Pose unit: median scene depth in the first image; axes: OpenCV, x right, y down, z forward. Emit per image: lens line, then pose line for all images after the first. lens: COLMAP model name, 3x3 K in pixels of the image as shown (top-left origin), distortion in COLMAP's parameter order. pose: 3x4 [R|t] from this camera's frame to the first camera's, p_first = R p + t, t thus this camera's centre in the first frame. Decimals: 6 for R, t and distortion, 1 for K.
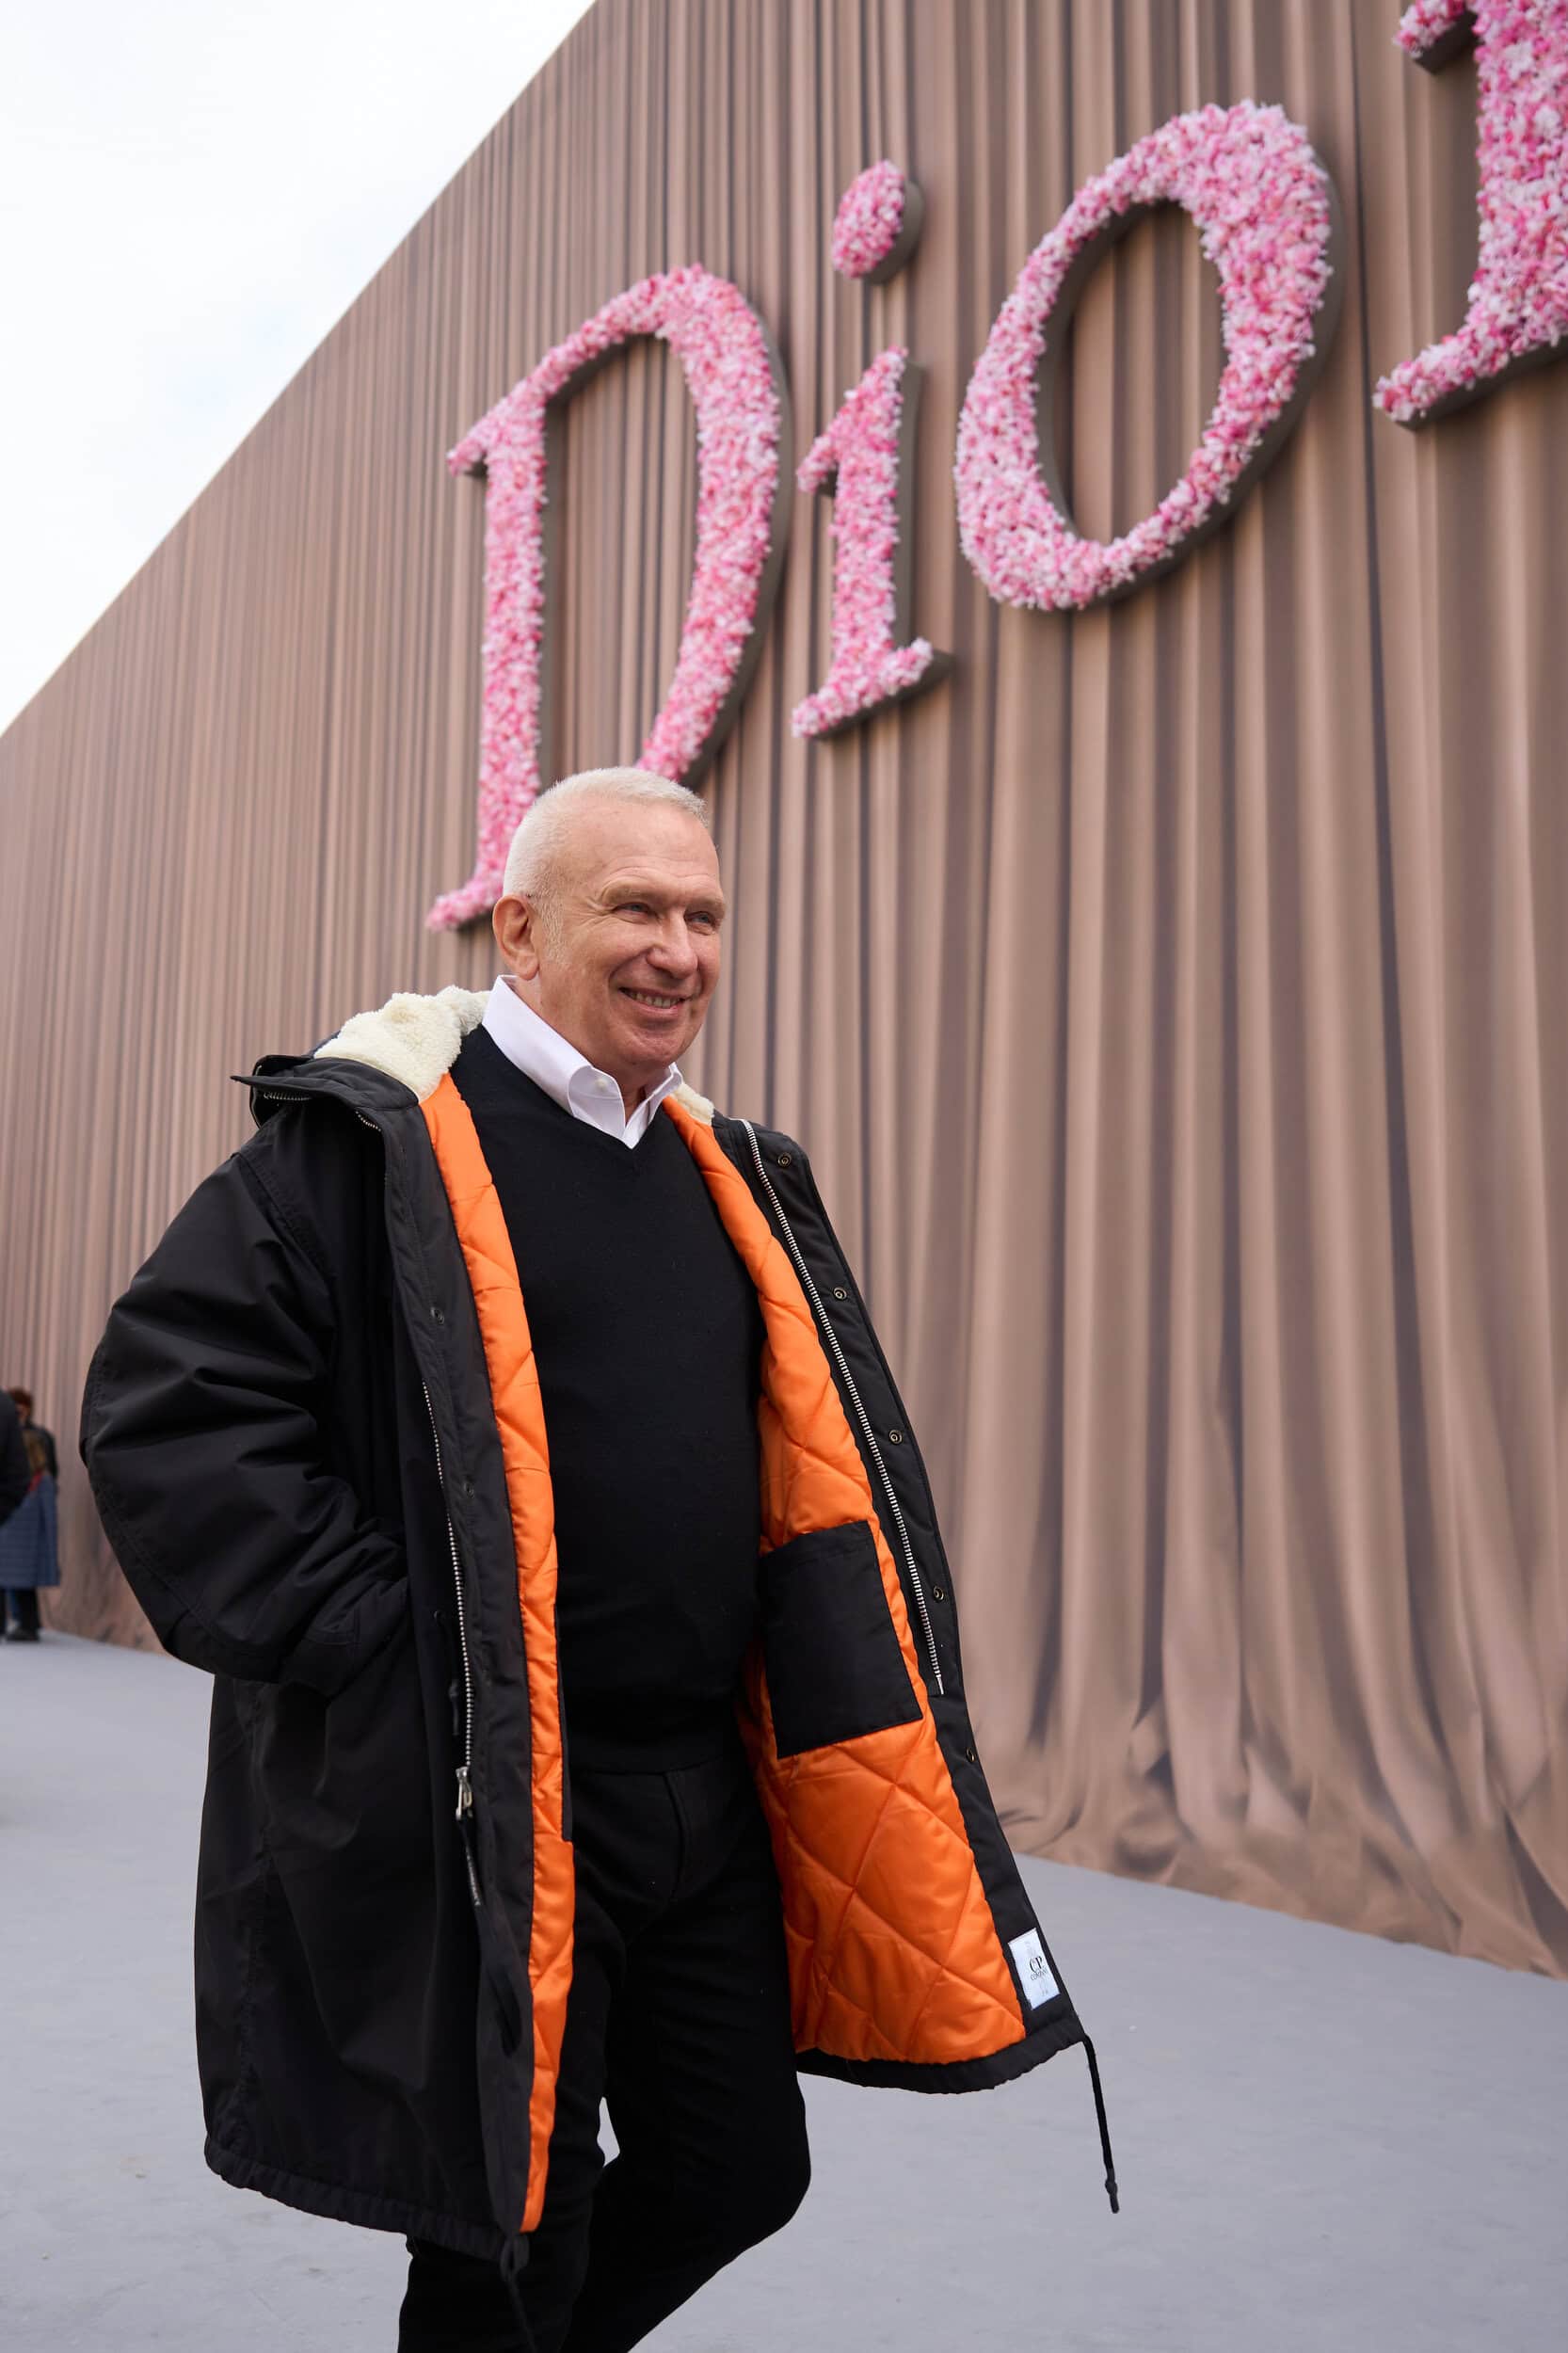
lens RADIAL K [[1982.1, 0, 732.2], [0, 1982.1, 1388.4], [0, 0, 1]] dist [0.022030, -0.009977]
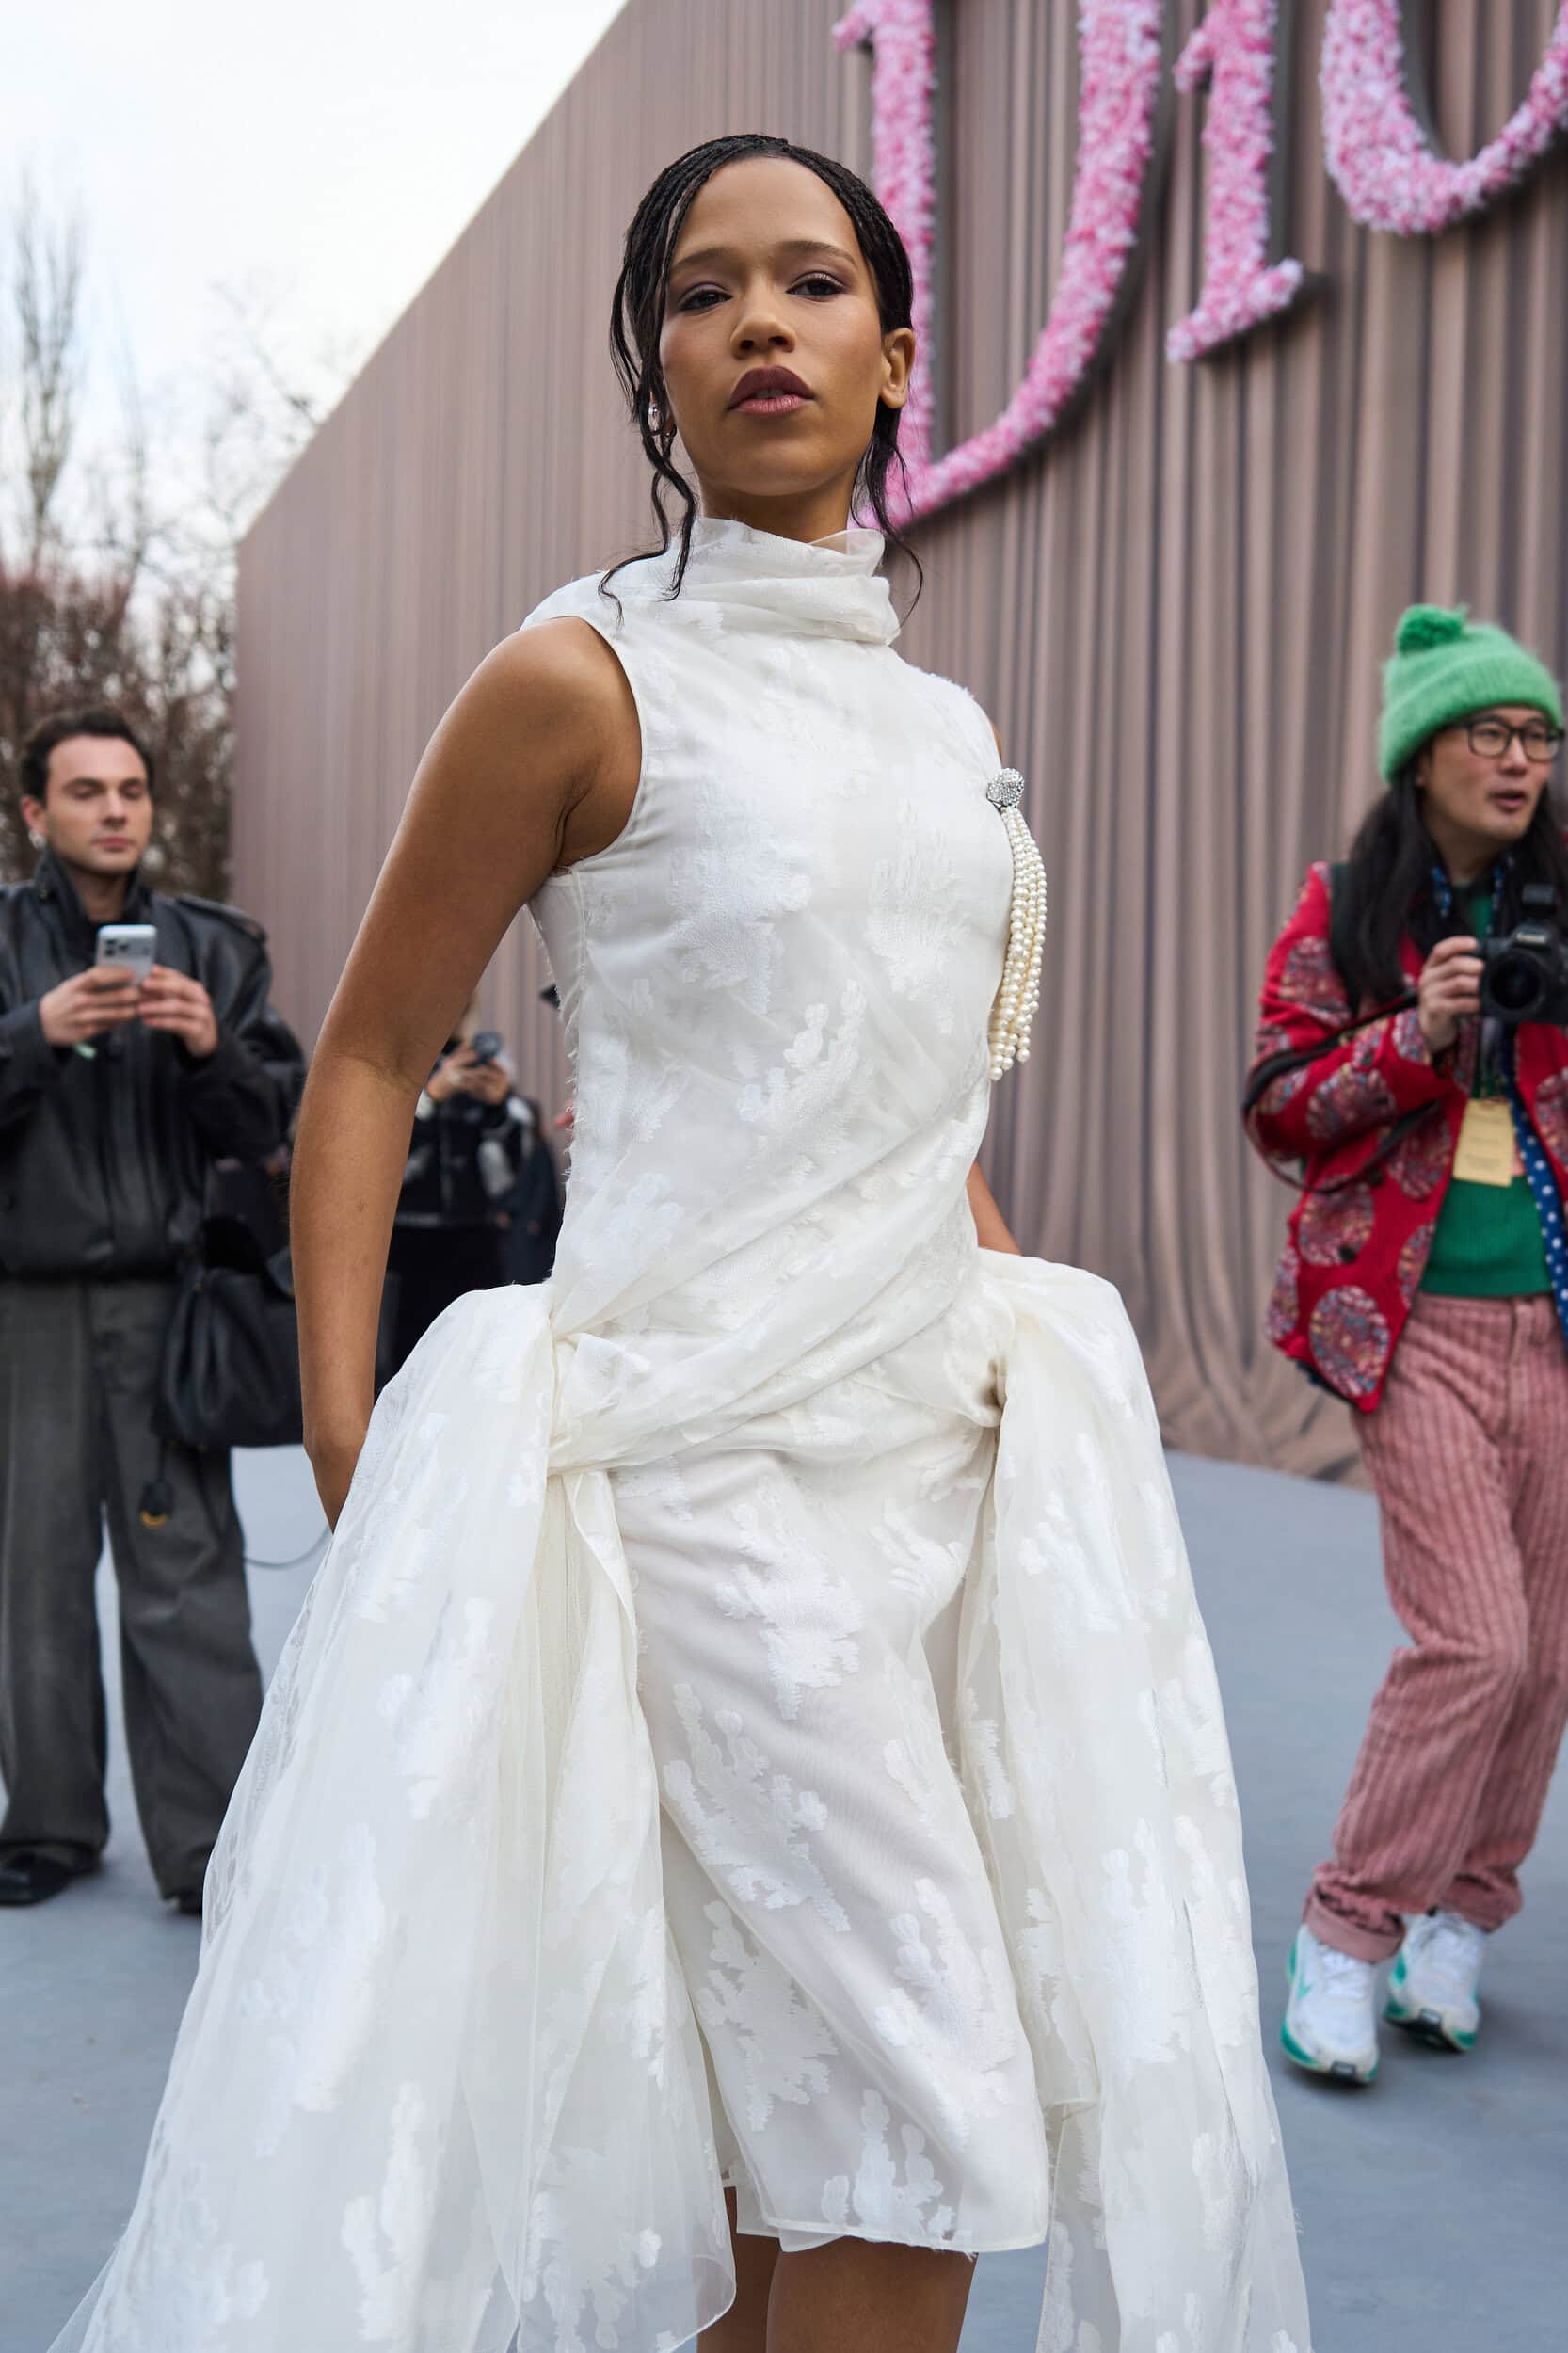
lens RADIAL K [[2368.1, 0, 898.9], [0, 2368.1, 1327.0], [0, 0, 1]] dist [-0.004793, 0.008449]
pose [[0.988029, -0.001192, -0.154264, 0.073716], [0.019678, 0.992776, 0.118360, -0.001762], [0.153008, -0.119979, 0.980915, -0.192840]]
